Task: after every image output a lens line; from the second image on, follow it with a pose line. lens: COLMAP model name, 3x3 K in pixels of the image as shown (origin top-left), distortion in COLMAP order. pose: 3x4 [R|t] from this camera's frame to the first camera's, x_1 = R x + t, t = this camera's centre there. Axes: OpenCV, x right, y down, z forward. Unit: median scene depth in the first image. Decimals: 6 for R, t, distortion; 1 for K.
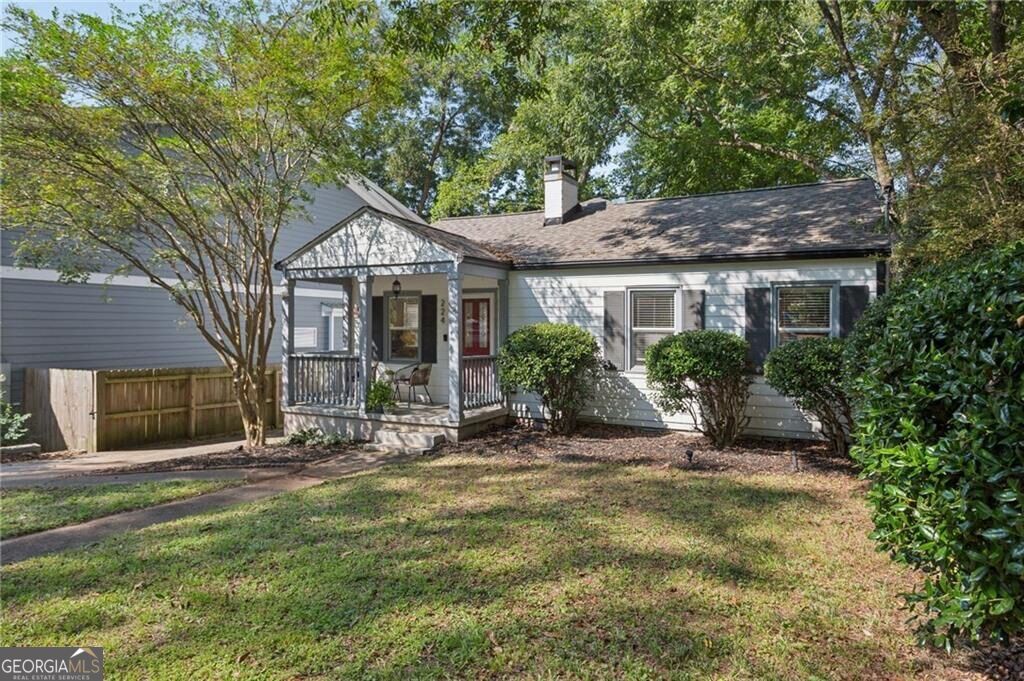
lens RADIAL K [[653.7, 0, 512.0], [0, 653.7, 340.5], [0, 0, 1]] dist [-0.001332, -0.000721]
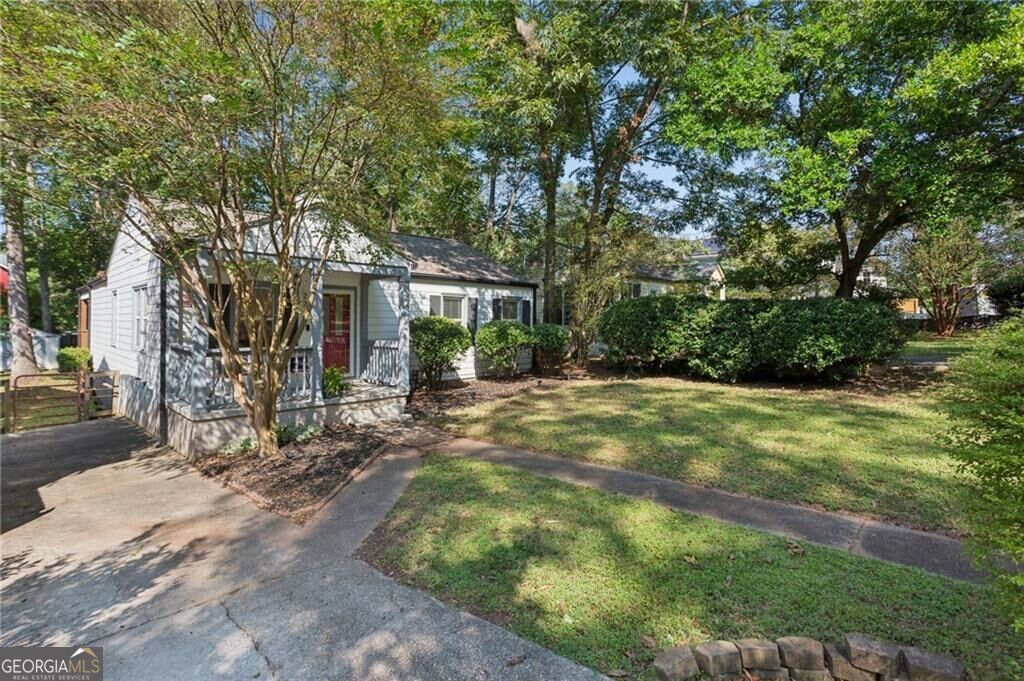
lens RADIAL K [[496.1, 0, 508.1], [0, 496.1, 321.1], [0, 0, 1]] dist [0.003038, 0.000751]
pose [[0.277966, -0.004771, 0.960579, -0.916838], [0.017053, 0.999855, 0.000031, -0.011185], [-0.960440, 0.016372, 0.278007, 0.500754]]
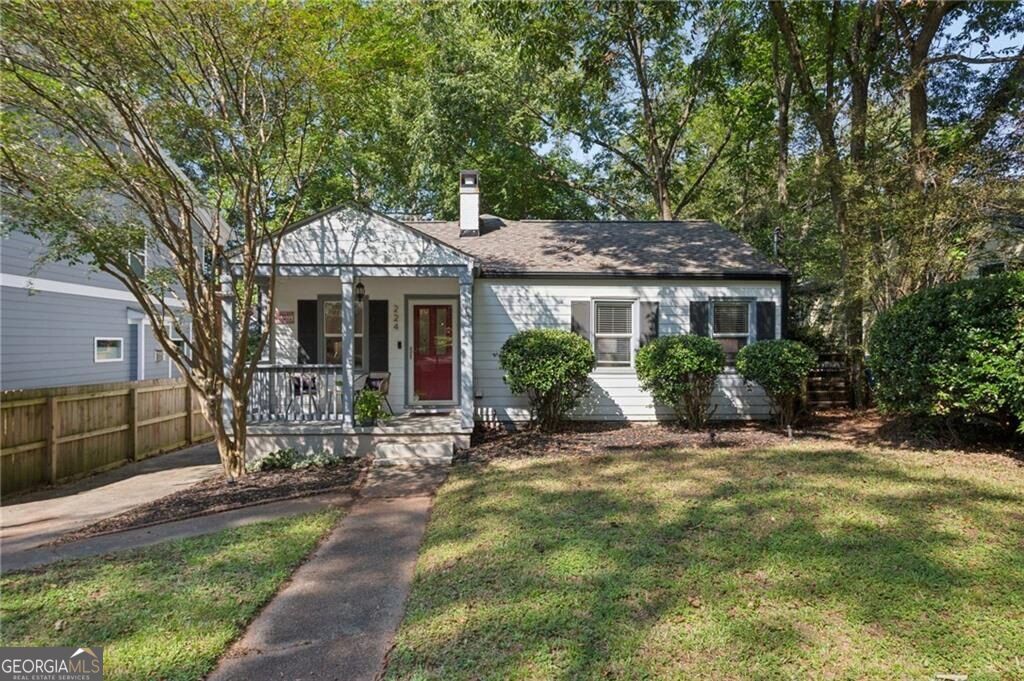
lens RADIAL K [[619.6, 0, 512.3], [0, 619.6, 353.6], [0, 0, 1]] dist [-0.000409, 0.001060]
pose [[0.859050, -0.013427, 0.511715, -0.478614], [0.014953, 0.999888, 0.001133, 0.011595], [-0.511673, 0.006678, 0.859154, 0.150915]]
